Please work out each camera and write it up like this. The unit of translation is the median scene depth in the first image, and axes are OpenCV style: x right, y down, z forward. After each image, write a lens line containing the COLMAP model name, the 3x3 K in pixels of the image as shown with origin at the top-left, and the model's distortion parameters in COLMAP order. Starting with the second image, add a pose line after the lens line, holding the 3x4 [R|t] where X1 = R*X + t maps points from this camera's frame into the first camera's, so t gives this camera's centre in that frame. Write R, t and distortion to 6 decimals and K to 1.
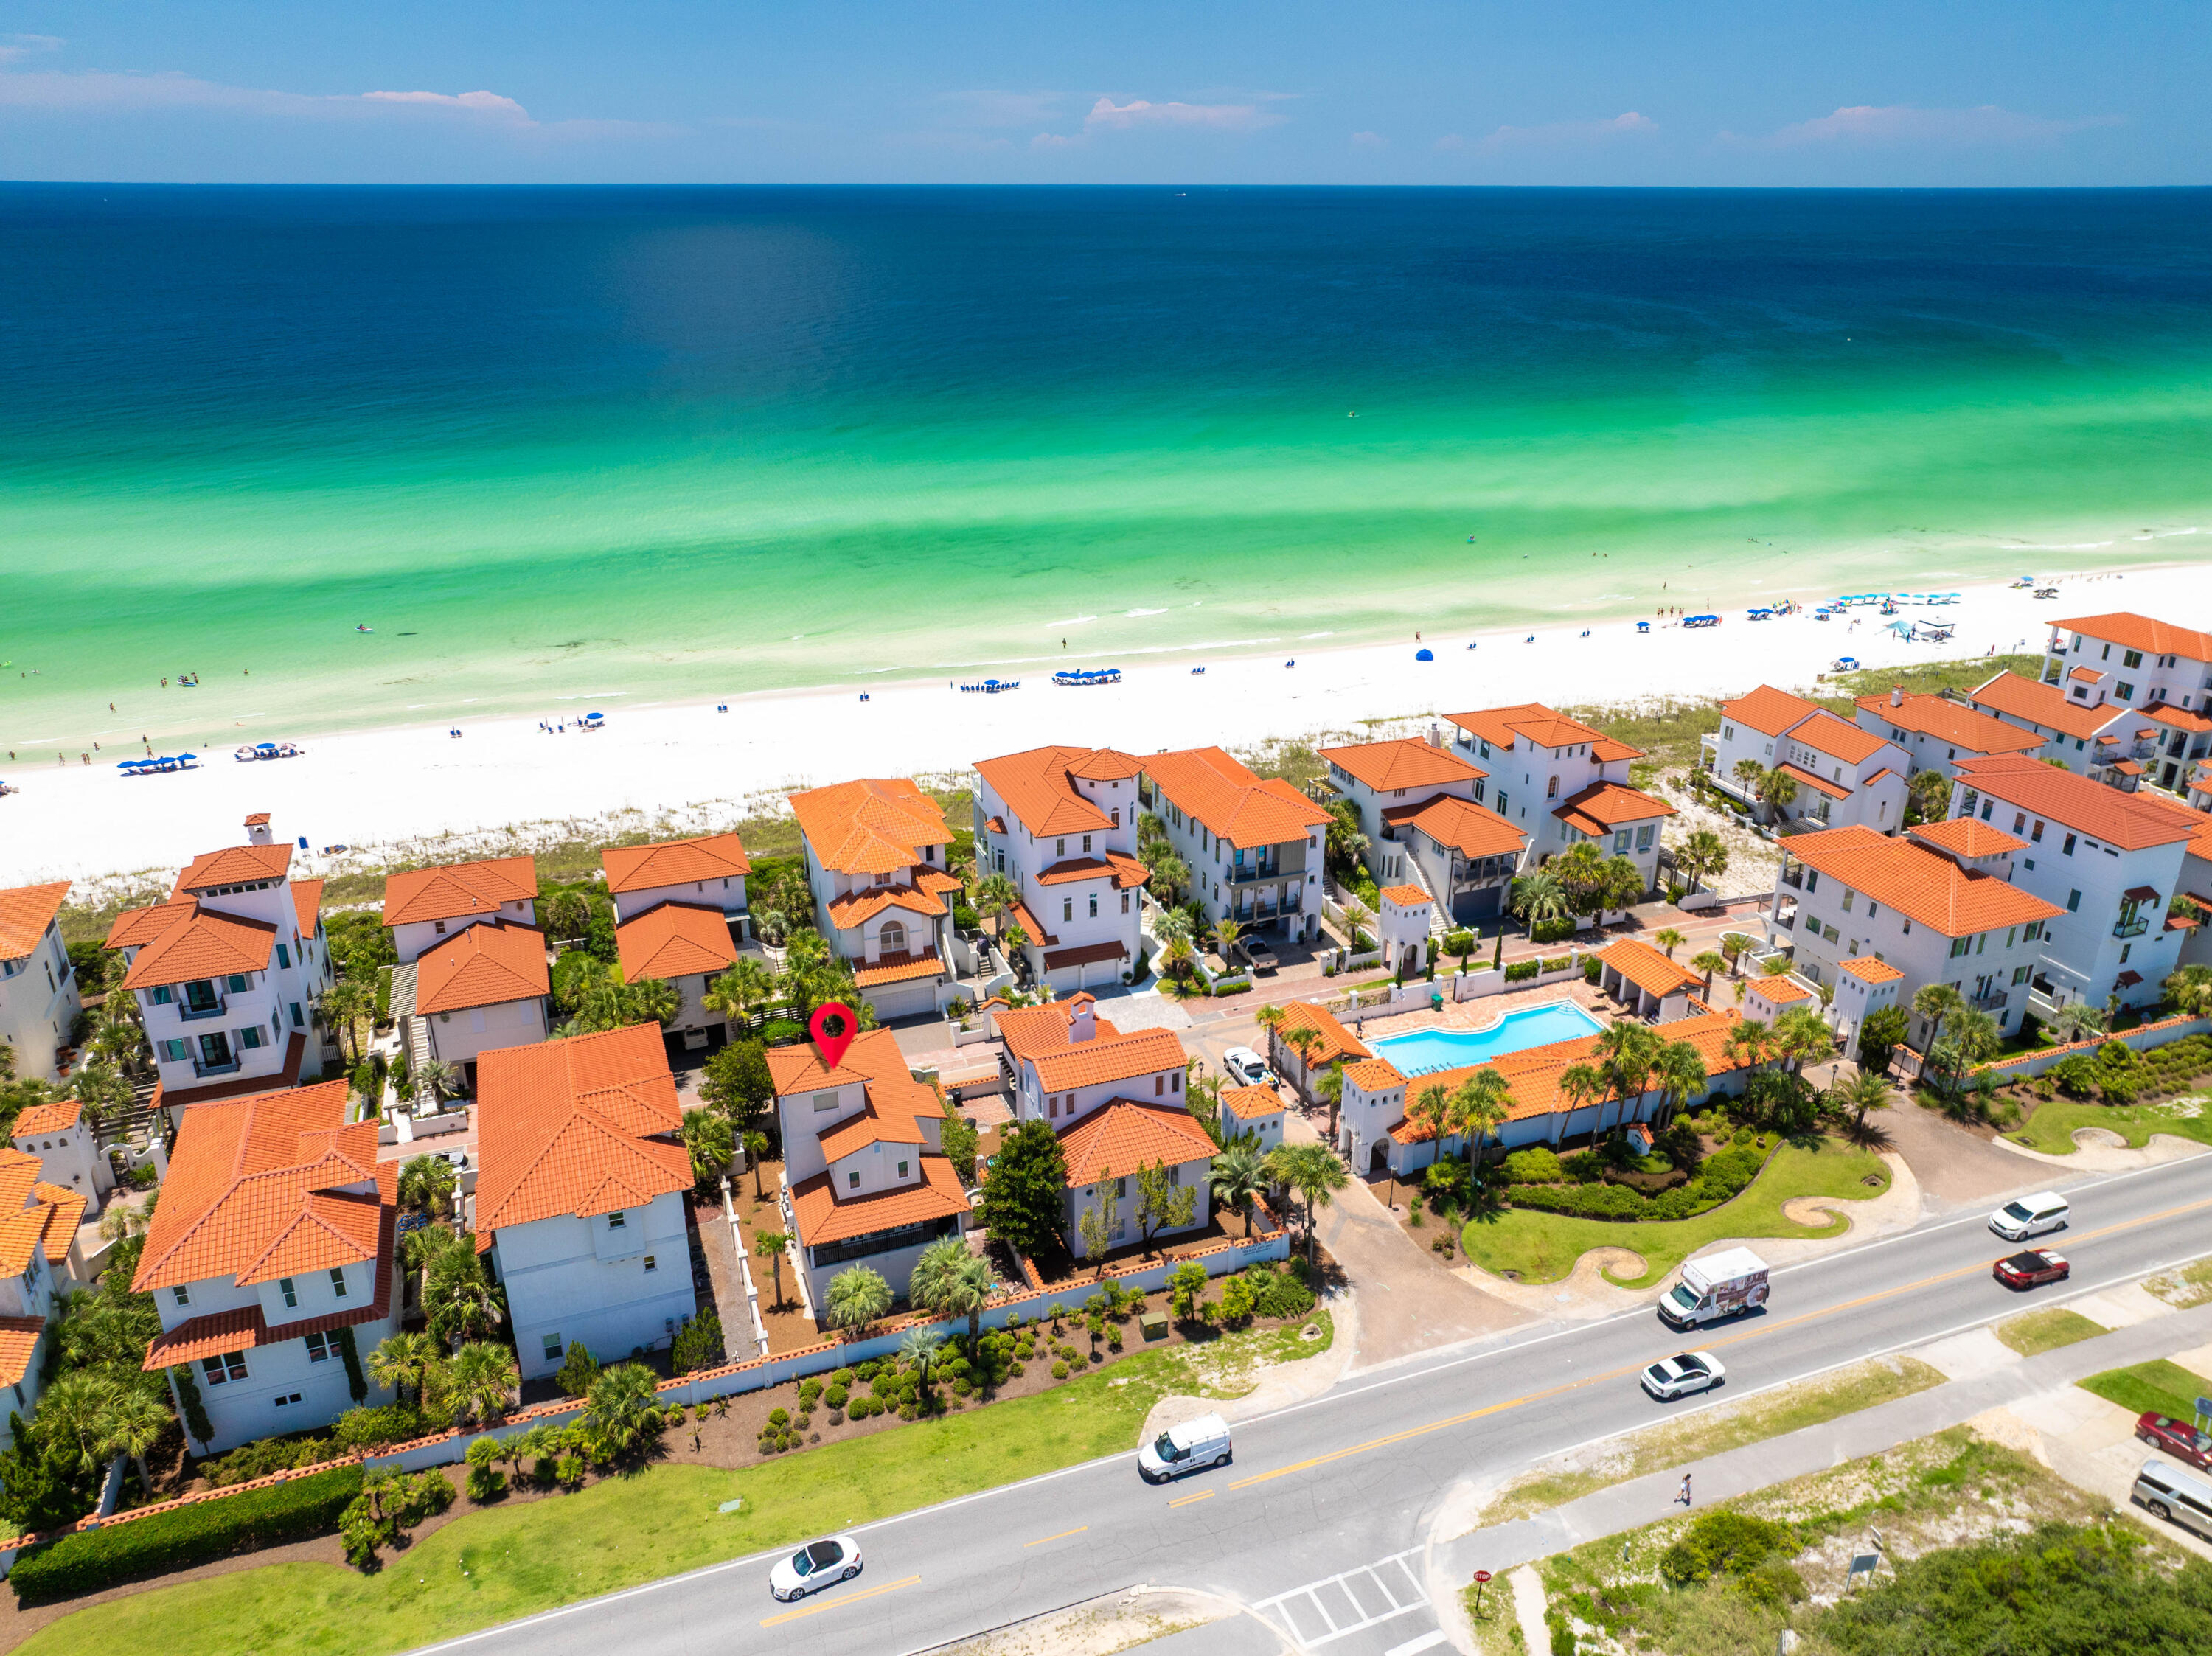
lens RADIAL K [[1546.1, 0, 1108.3], [0, 1546.1, 825.7], [0, 0, 1]] dist [0.006916, -0.005207]
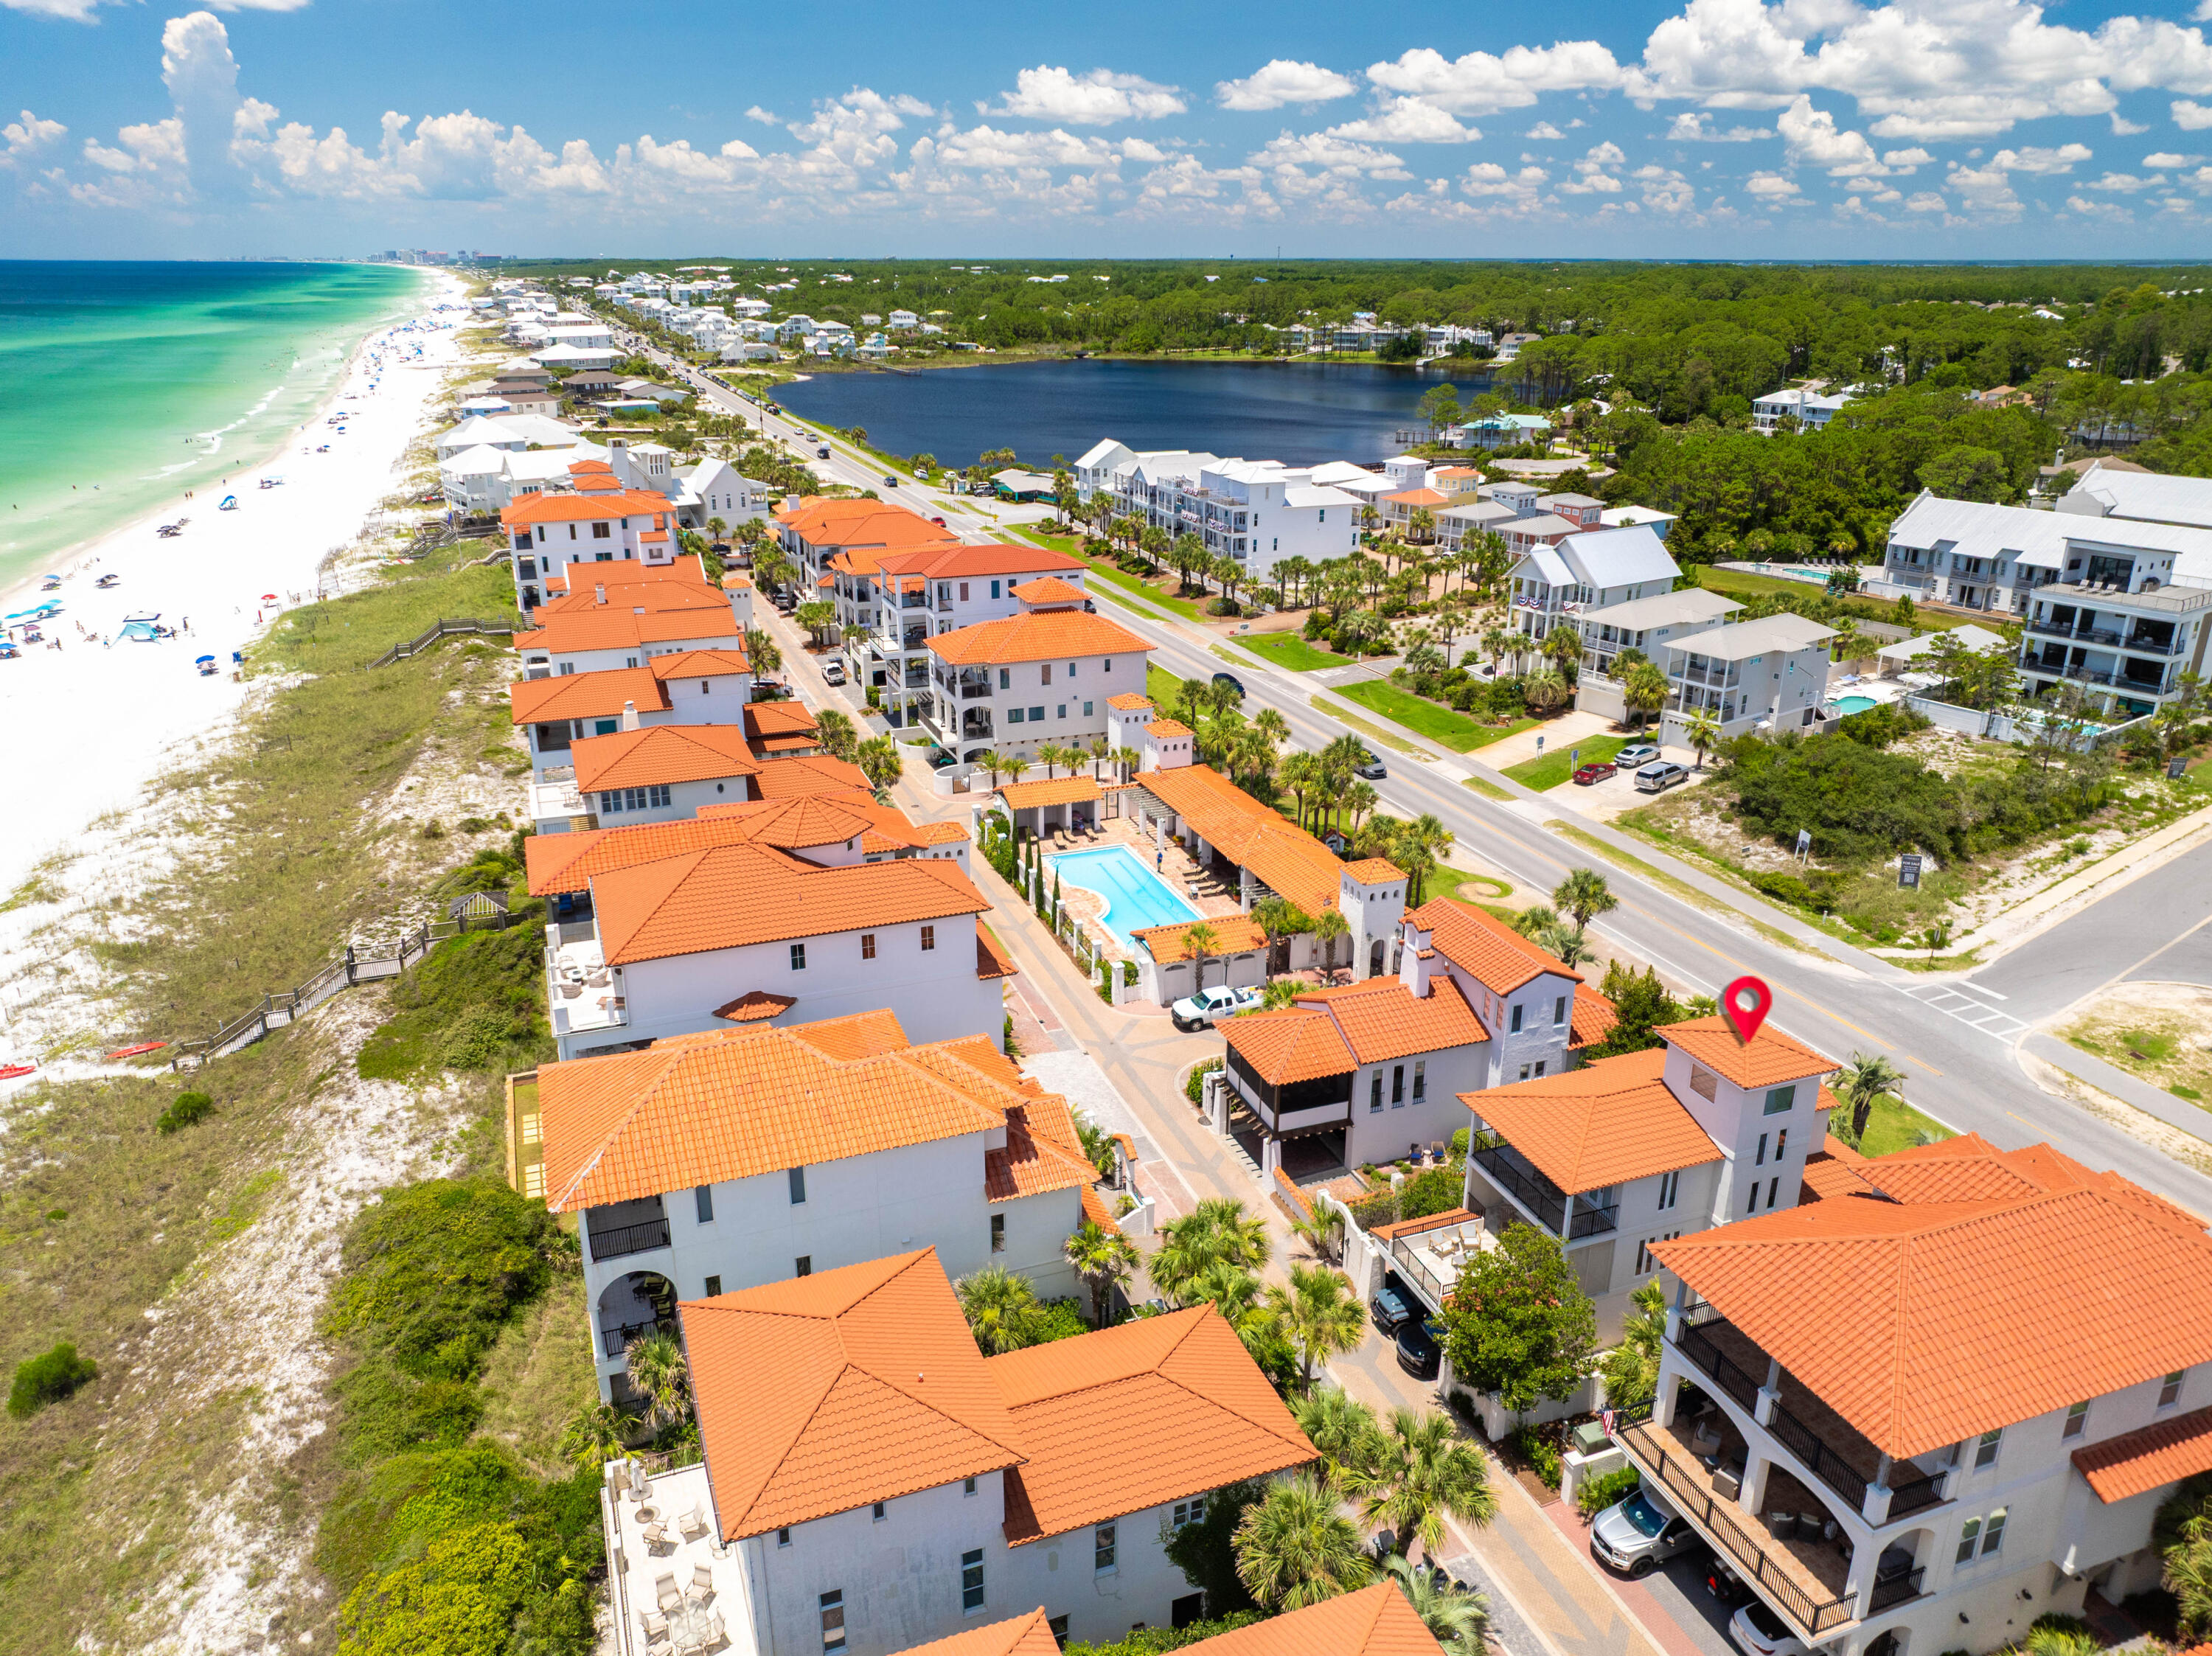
lens RADIAL K [[1549.6, 0, 1106.0], [0, 1549.6, 828.0], [0, 0, 1]] dist [0.026022, -0.057243]
pose [[0.000988, -0.348468, 0.937320, -0.635574], [0.385169, 0.865135, 0.321226, -0.207952], [-0.922845, 0.360709, 0.135074, 0.895027]]
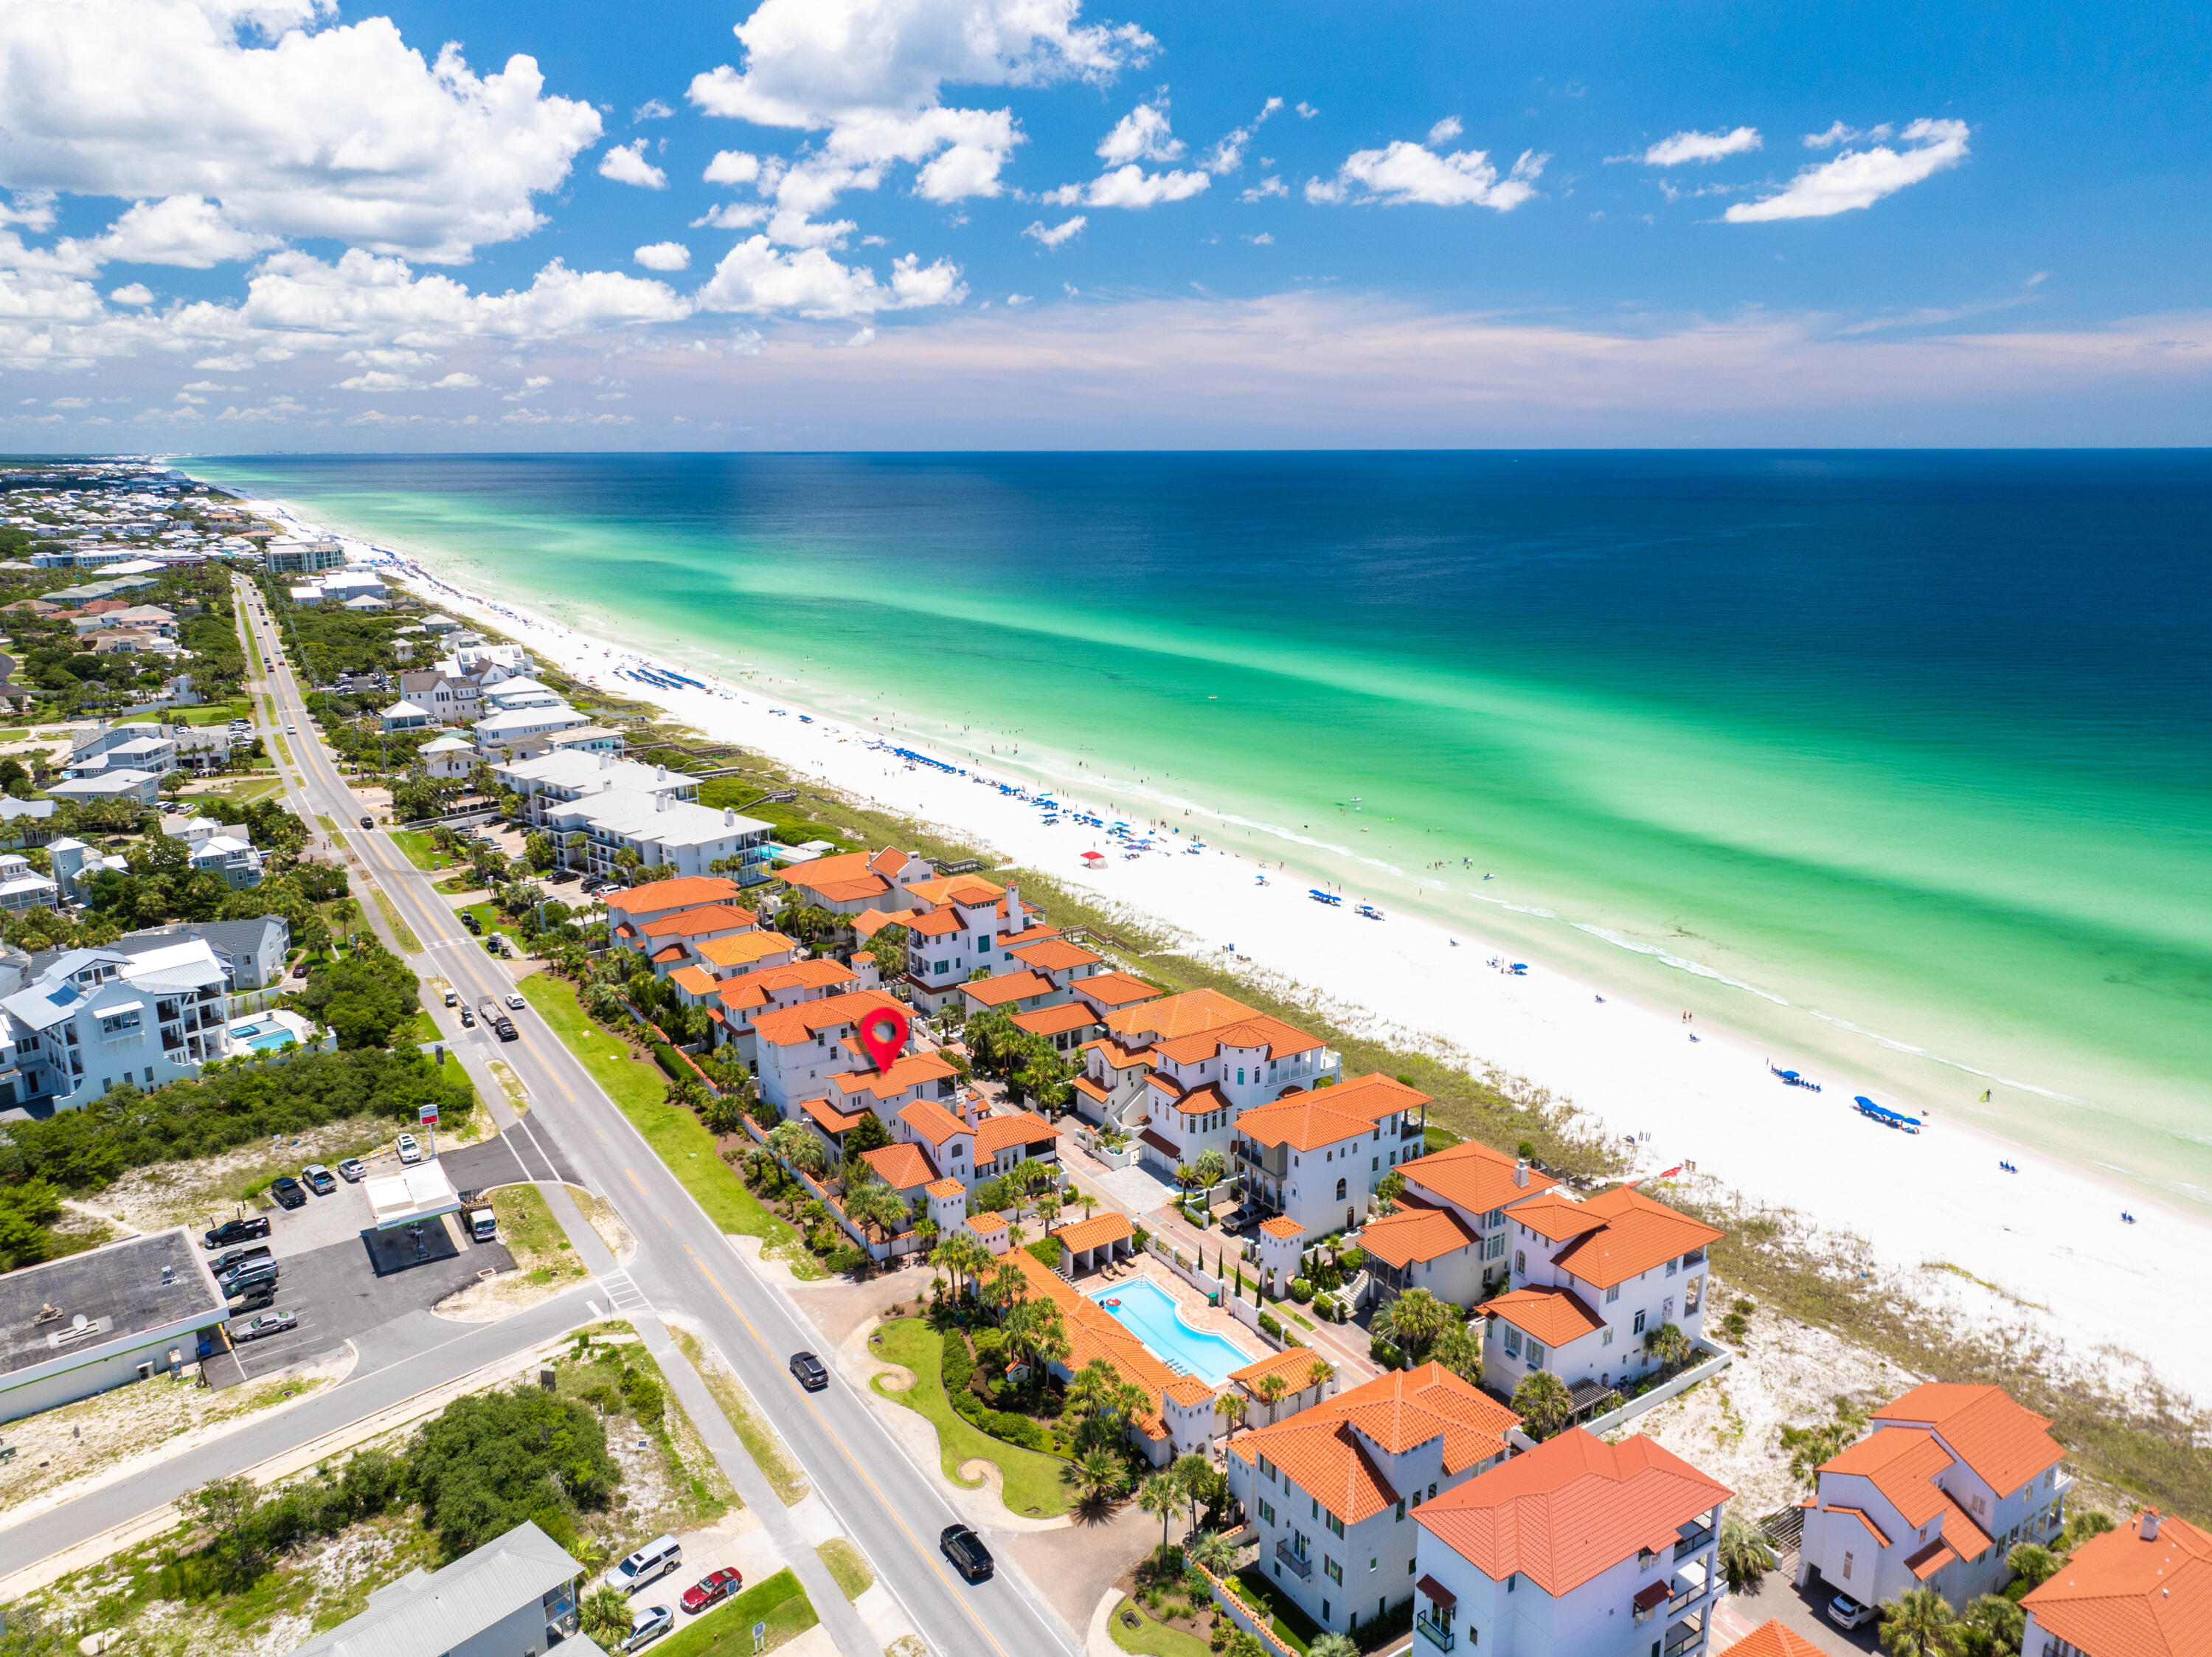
lens RADIAL K [[1549.8, 0, 1106.0], [0, 1549.8, 828.5], [0, 0, 1]] dist [0.026022, -0.057243]
pose [[0.219064, 0.232501, -0.947604, 1.351754], [-0.373277, 0.917283, 0.138769, -0.387900], [0.901485, 0.323320, 0.287731, 0.484736]]
